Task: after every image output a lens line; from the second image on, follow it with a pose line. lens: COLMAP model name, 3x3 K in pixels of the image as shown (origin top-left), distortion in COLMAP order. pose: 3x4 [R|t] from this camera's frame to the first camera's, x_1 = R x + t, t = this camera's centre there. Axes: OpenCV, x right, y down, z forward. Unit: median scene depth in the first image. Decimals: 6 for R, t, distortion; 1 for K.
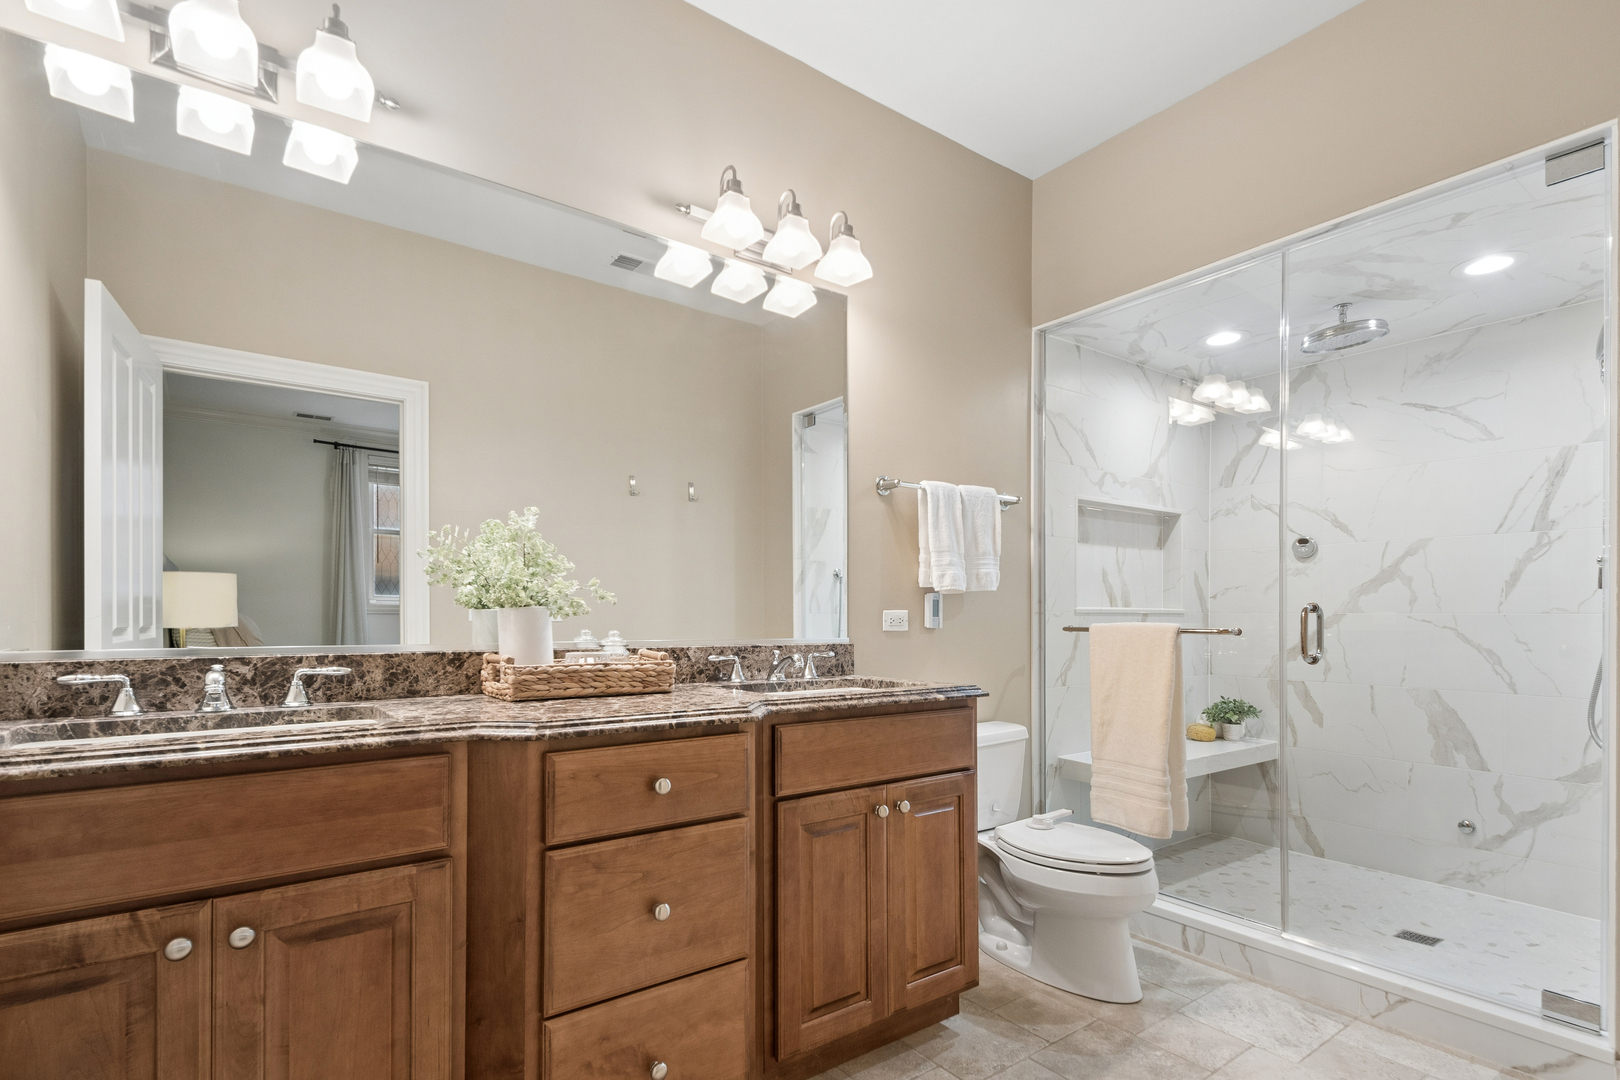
lens RADIAL K [[787.9, 0, 808.8], [0, 787.9, 612.5], [0, 0, 1]] dist [0.046833, -0.024592]
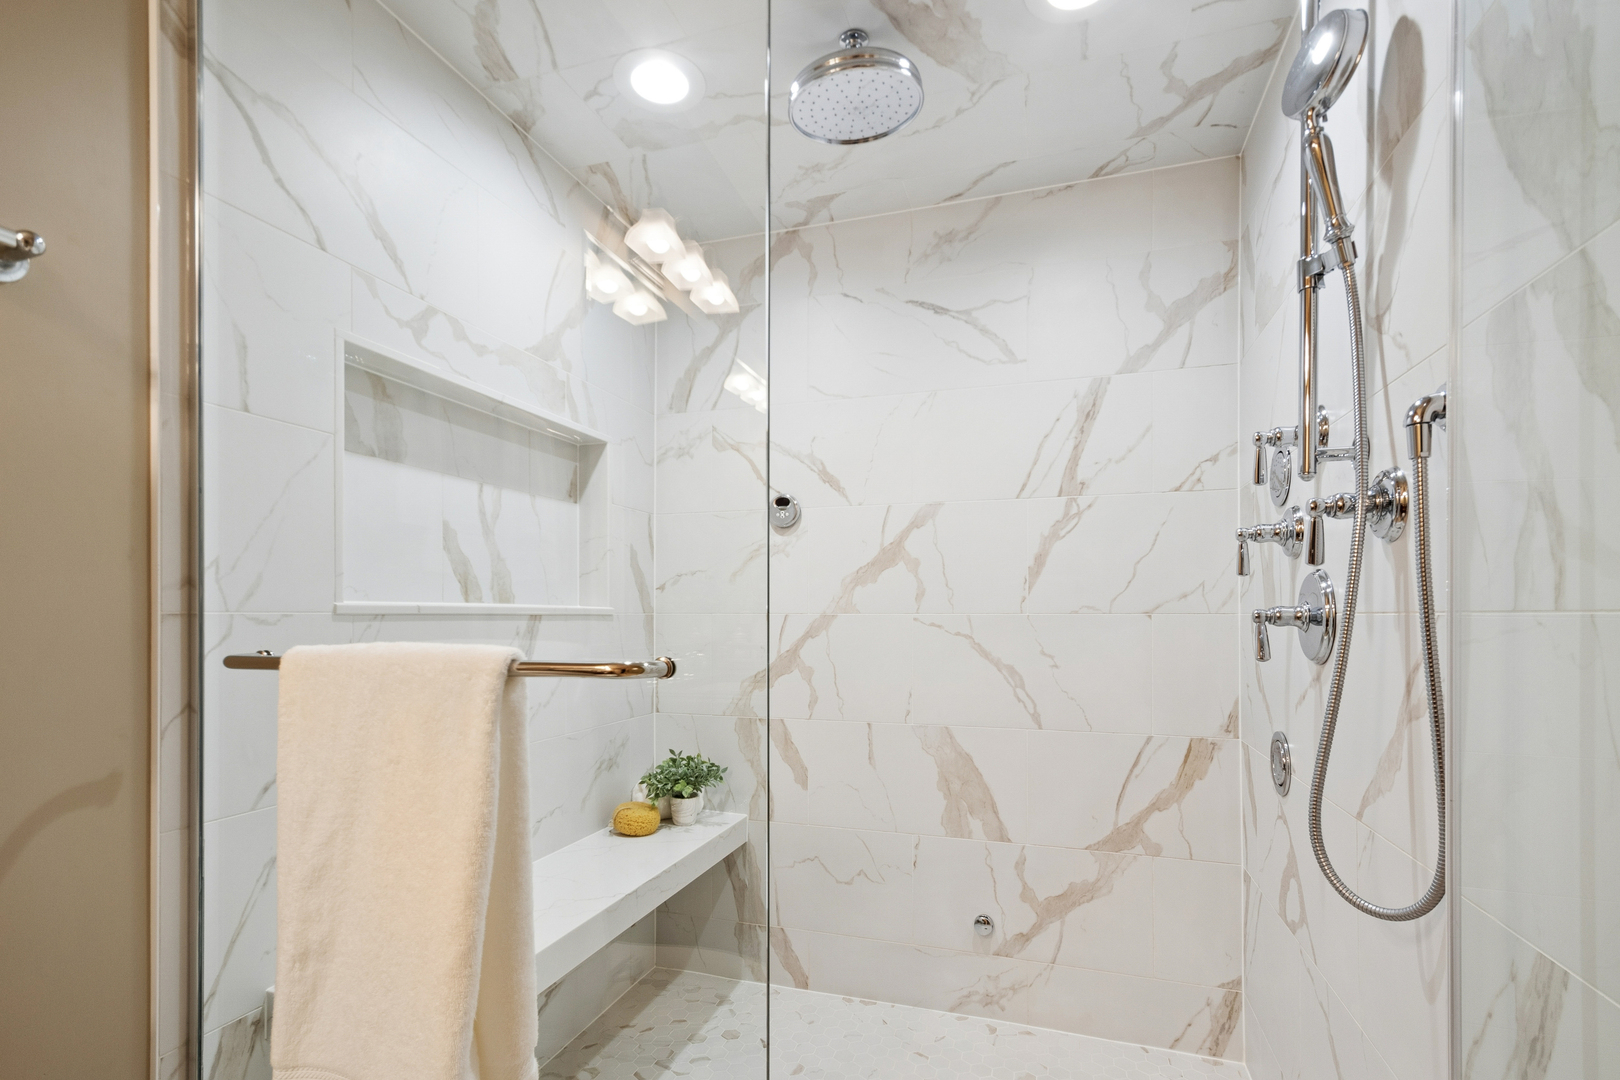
lens RADIAL K [[746.5, 0, 814.5], [0, 746.5, 602.3], [0, 0, 1]] dist [-0.001245, -0.013123]
pose [[0.808599, 0.006407, 0.588326, 0.311808], [0.001567, 0.999914, -0.013043, -0.000399], [-0.588359, 0.011469, 0.808519, 0.544060]]
